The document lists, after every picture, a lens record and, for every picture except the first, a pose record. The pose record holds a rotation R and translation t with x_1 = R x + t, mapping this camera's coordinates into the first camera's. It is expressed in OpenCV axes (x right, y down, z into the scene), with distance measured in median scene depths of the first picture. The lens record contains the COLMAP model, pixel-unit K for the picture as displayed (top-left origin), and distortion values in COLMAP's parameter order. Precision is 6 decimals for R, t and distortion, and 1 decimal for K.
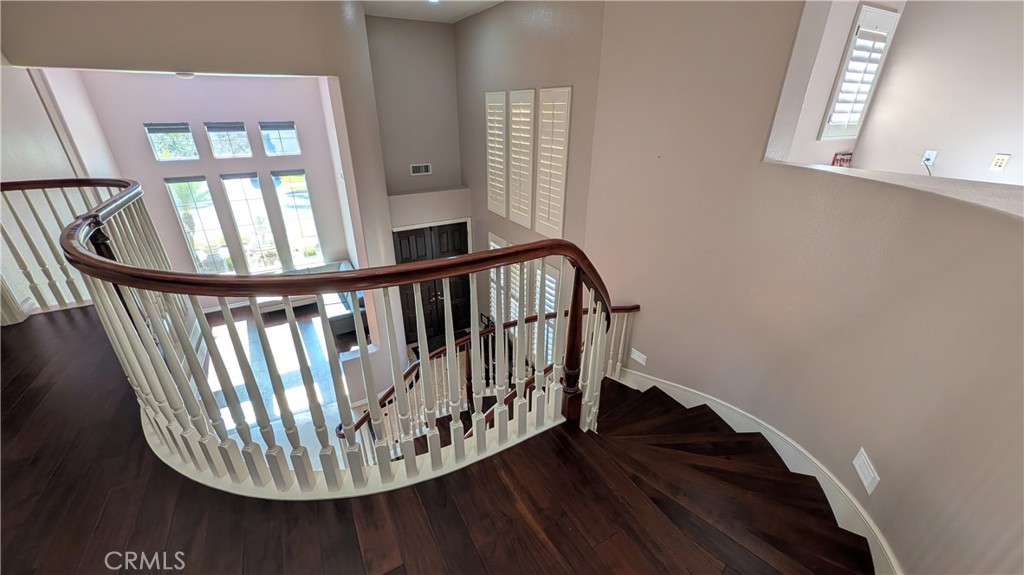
lens RADIAL K [[392.9, 0, 507.8], [0, 392.9, 289.3], [0, 0, 1]] dist [0.000581, 0.000575]
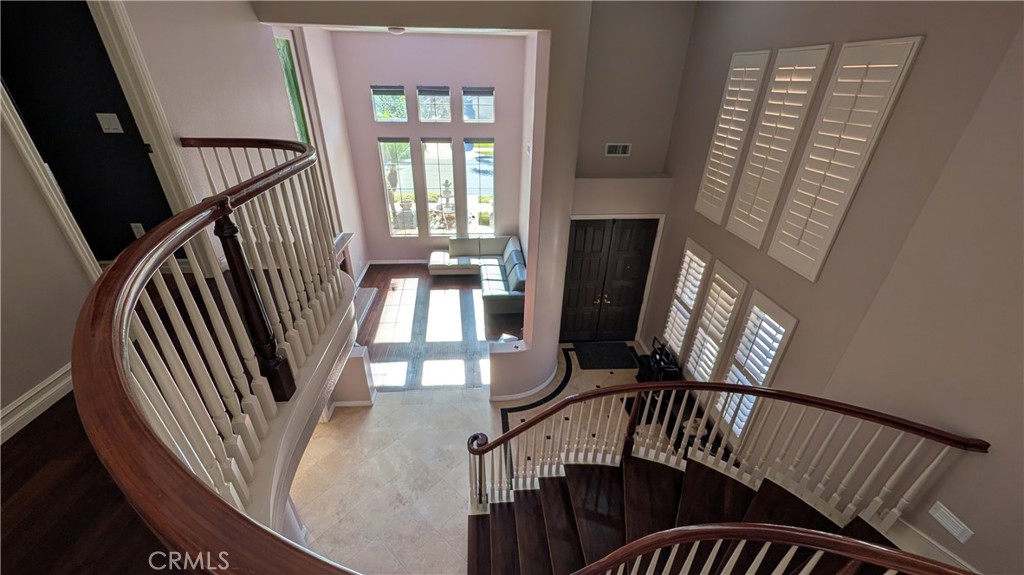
lens RADIAL K [[392.9, 0, 509.2], [0, 392.9, 290.0], [0, 0, 1]] dist [0.000581, 0.000575]
pose [[0.907508, 0.214077, -0.361387, -0.056458], [-0.191386, 0.976618, 0.097918, -0.044447], [0.373899, -0.019697, 0.927260, 0.114248]]
